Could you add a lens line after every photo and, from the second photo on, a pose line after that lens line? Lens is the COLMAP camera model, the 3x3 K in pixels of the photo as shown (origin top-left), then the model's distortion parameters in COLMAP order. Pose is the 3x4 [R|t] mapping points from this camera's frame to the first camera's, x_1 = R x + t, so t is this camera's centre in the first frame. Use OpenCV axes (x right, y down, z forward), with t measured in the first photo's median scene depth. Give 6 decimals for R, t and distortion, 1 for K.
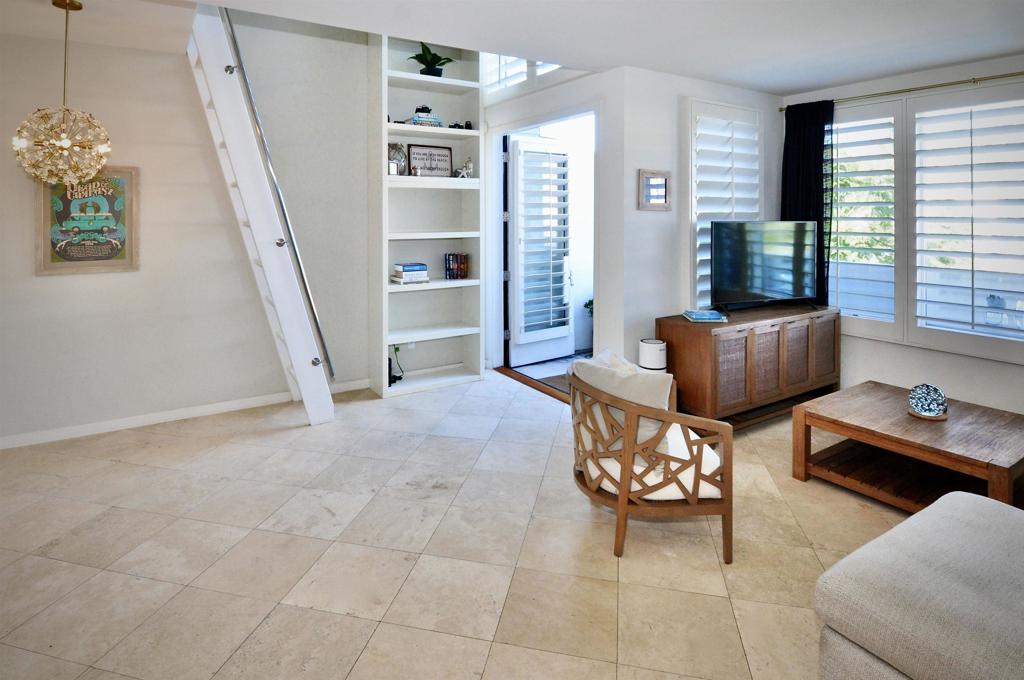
lens RADIAL K [[555.3, 0, 503.2], [0, 555.3, 213.2], [0, 0, 1]] dist [-0.006798, -0.000313]
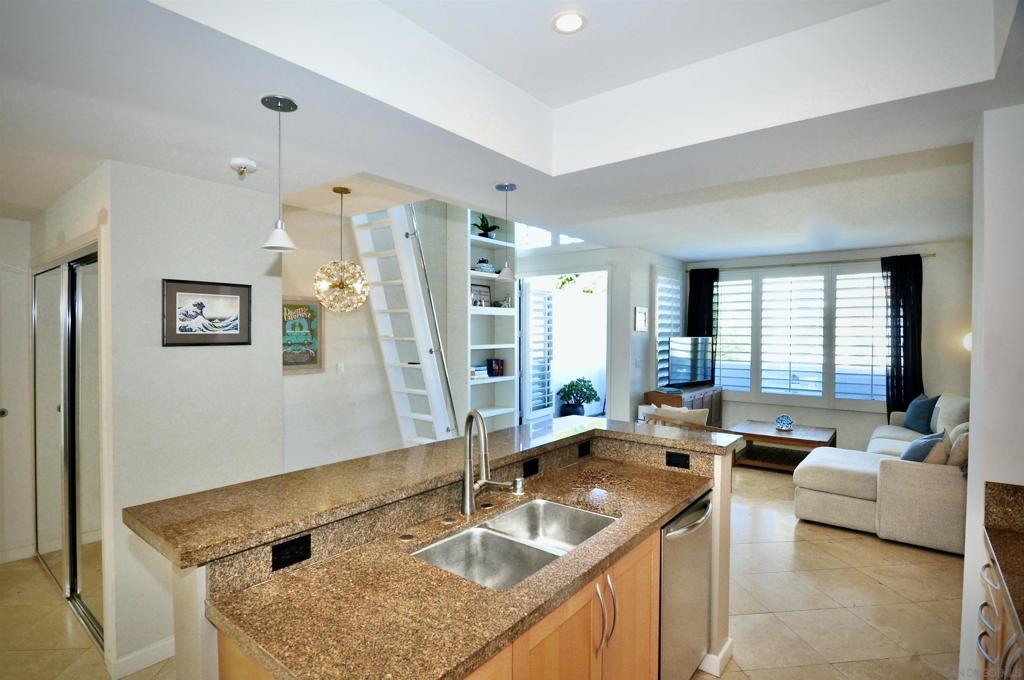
lens RADIAL K [[514.6, 0, 486.9], [0, 514.6, 339.4], [0, 0, 1]] dist [-0.017549, -0.001869]
pose [[0.952524, -0.001114, 0.304462, -0.589840], [-0.004399, 0.999839, 0.017422, -0.002834], [-0.304433, -0.017934, 0.952365, -0.327361]]
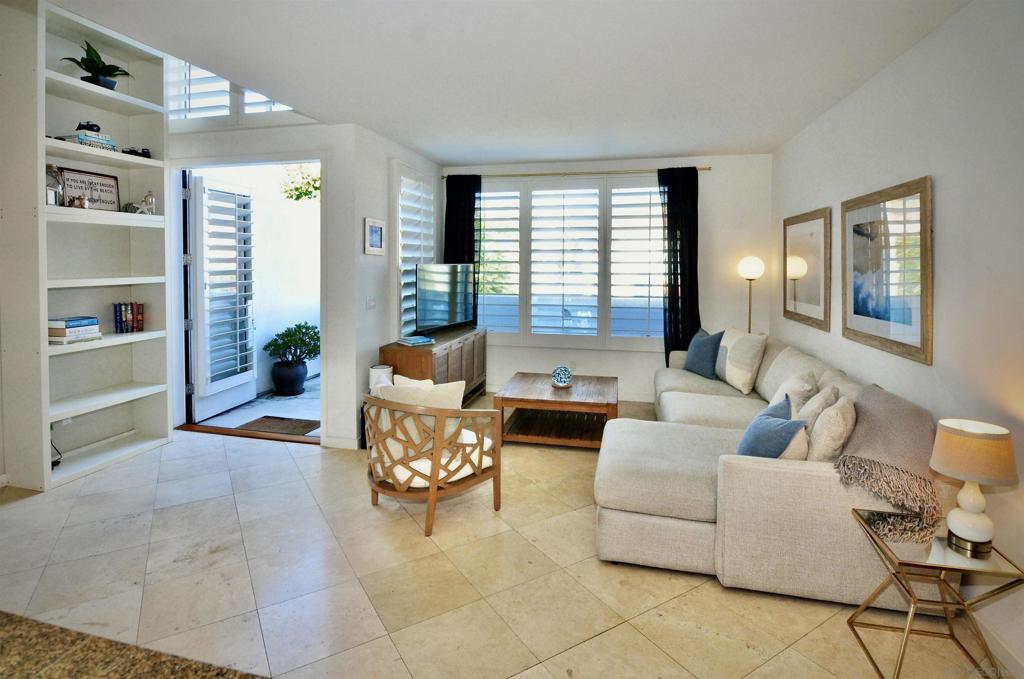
lens RADIAL K [[514.6, 0, 504.8], [0, 514.6, 270.1], [0, 0, 1]] dist [-0.017549, -0.001869]
pose [[0.712449, -0.009255, 0.701663, -0.250557], [-0.005940, 0.999798, 0.019219, 0.005067], [-0.701699, -0.017861, 0.712250, 0.046654]]
